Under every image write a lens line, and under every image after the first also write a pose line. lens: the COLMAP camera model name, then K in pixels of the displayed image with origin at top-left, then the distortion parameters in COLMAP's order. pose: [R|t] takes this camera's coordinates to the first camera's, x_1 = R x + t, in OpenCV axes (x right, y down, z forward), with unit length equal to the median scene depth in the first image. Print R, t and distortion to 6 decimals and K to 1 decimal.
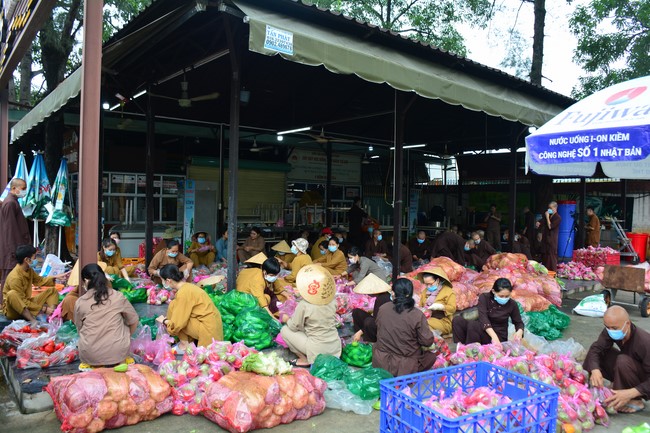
lens RADIAL K [[528.0, 0, 325.0], [0, 528.0, 216.5], [0, 0, 1]] dist [-0.030008, 0.003875]
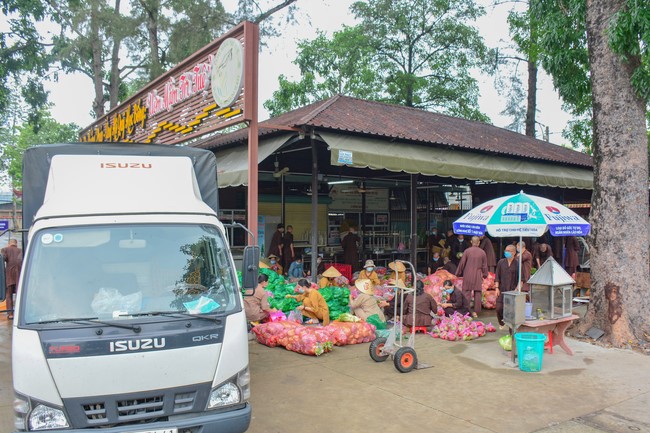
lens RADIAL K [[554.5, 0, 325.0], [0, 554.5, 216.5], [0, 0, 1]] dist [-0.066828, 0.011281]
pose [[0.998770, -0.016417, -0.046776, -0.020661], [0.015100, 0.999484, -0.028362, -0.018666], [0.047217, 0.027621, 0.998503, -0.292356]]
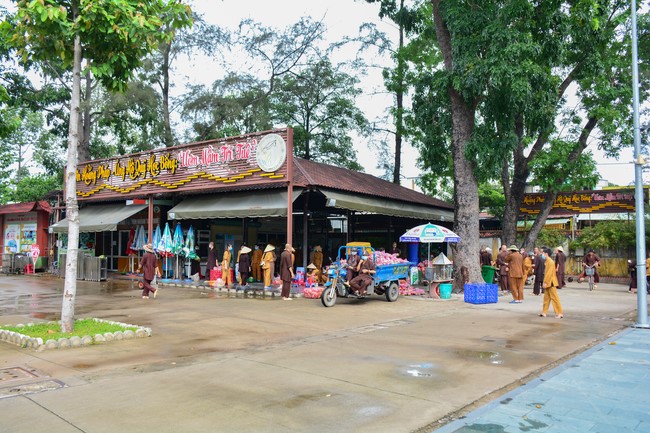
lens RADIAL K [[528.0, 0, 325.0], [0, 528.0, 216.5], [0, 0, 1]] dist [-0.030008, 0.003875]
pose [[0.968854, 0.001477, 0.247630, -0.295134], [0.015990, 0.997522, -0.068510, 0.001299], [-0.247117, 0.070336, 0.966430, -0.705198]]
